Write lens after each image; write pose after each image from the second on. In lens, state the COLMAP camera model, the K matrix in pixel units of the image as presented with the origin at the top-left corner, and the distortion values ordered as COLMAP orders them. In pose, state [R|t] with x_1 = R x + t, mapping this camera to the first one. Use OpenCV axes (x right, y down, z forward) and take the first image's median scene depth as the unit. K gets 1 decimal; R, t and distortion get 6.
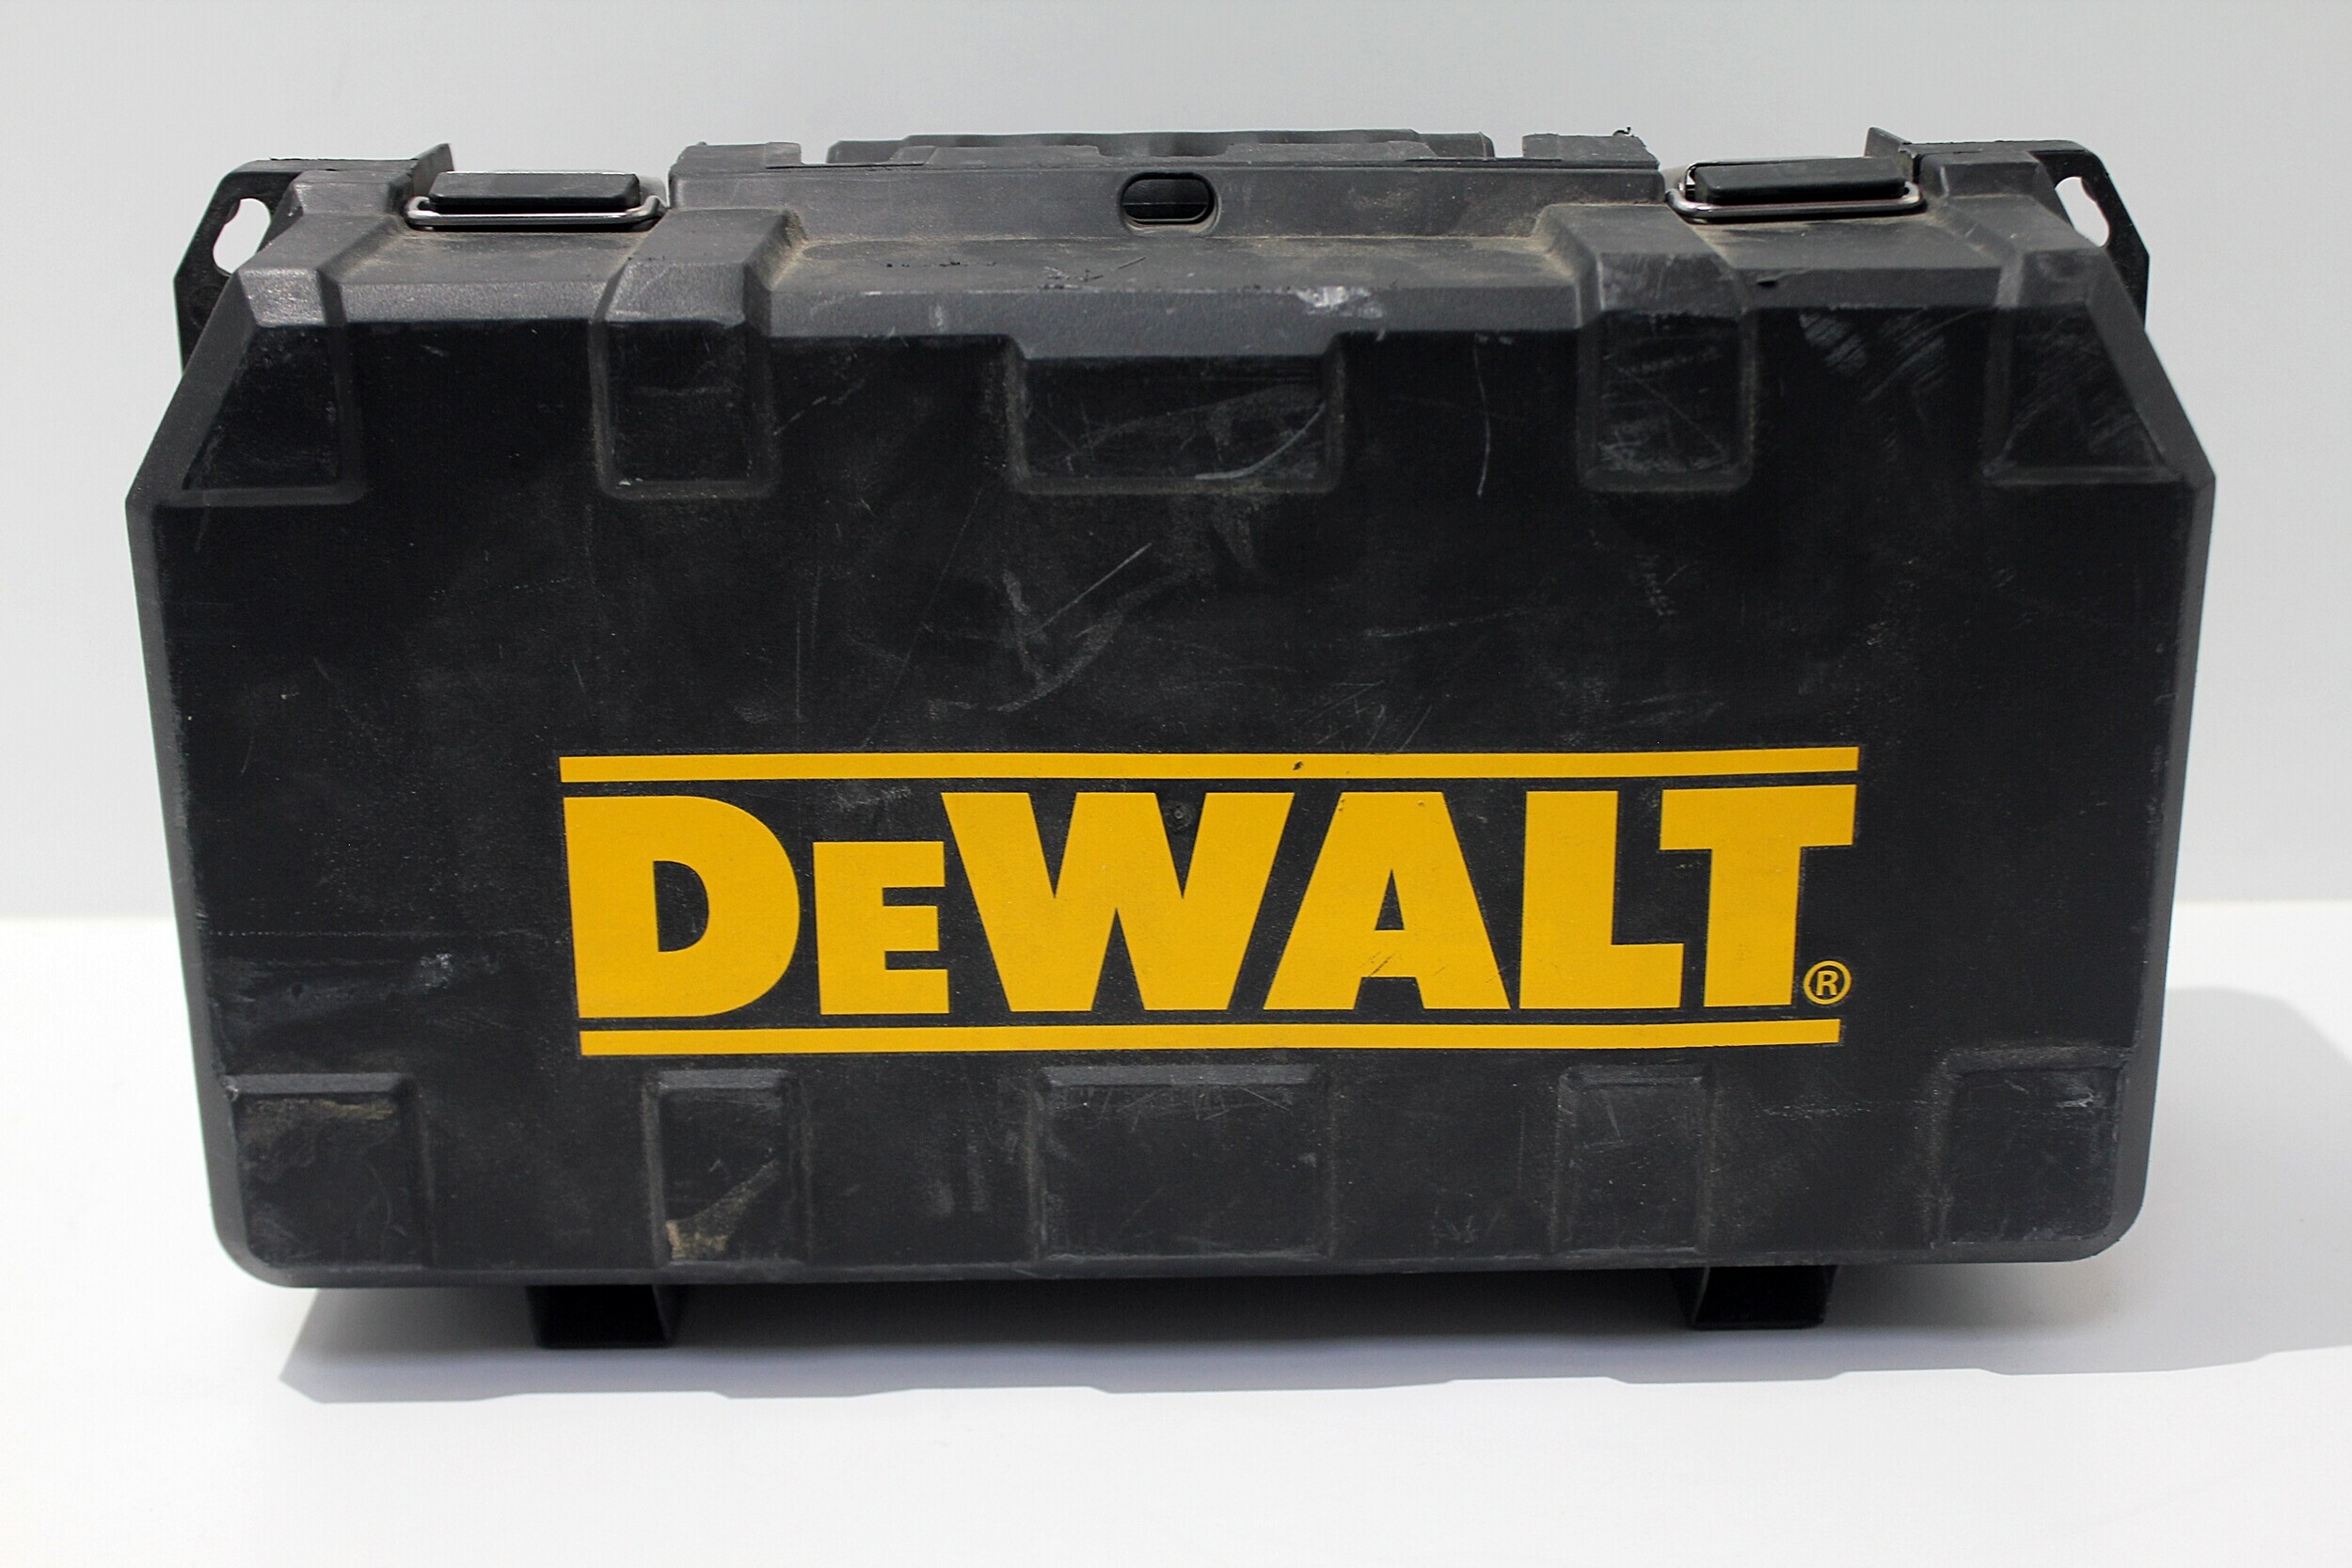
lens RADIAL K [[3144.8, 0, 1176.0], [0, 3144.8, 784.0], [0, 0, 1]] dist [-0.044731, -0.018555]
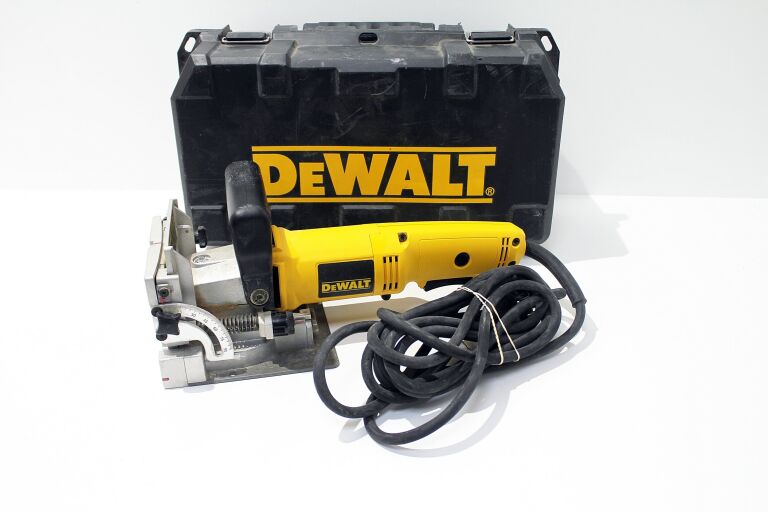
lens RADIAL K [[713.7, 0, 384.0], [0, 713.7, 256.0], [0, 0, 1]] dist [-0.160619, 0.000431]
pose [[0.999926, 0.011419, -0.004210, 0.034760], [-0.010604, 0.987184, 0.159236, -0.018508], [0.005974, -0.159180, 0.987232, -0.210002]]
